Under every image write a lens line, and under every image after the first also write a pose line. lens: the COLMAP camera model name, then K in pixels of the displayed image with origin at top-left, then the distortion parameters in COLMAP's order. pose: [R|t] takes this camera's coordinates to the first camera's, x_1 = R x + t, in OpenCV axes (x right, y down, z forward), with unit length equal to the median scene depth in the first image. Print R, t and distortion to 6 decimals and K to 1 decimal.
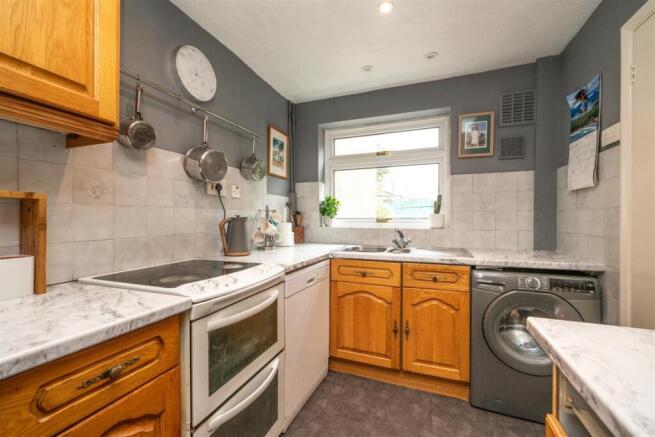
lens RADIAL K [[282.1, 0, 327.5], [0, 282.1, 218.5], [0, 0, 1]] dist [0.000468, 0.000253]
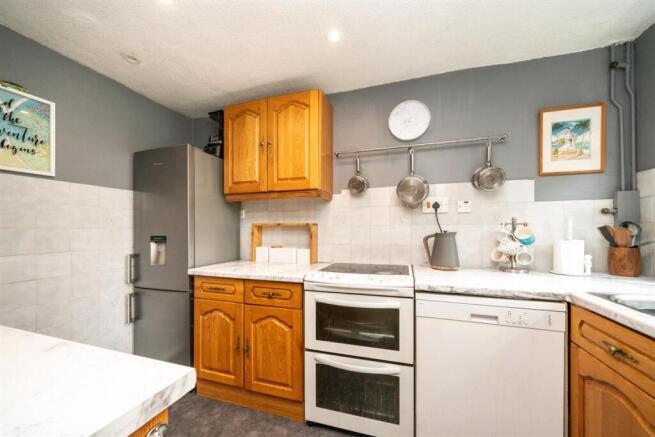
lens RADIAL K [[244.6, 0, 328.8], [0, 244.6, 228.6], [0, 0, 1]] dist [-0.000376, -0.000020]
pose [[0.061726, -0.005461, -0.998078, 0.525227], [0.003158, 0.999981, -0.005276, -0.014458], [0.998088, -0.002826, 0.061742, 0.490485]]
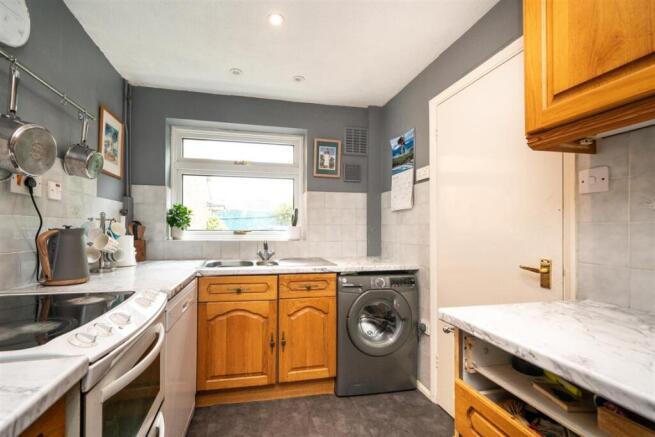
lens RADIAL K [[286.1, 0, 313.4], [0, 286.1, 224.8], [0, 0, 1]] dist [0.000121, 0.000156]
pose [[0.833628, 0.015350, 0.552113, -0.192198], [-0.005997, 0.999806, -0.018742, -0.003591], [-0.552294, 0.012313, 0.833558, 0.078086]]
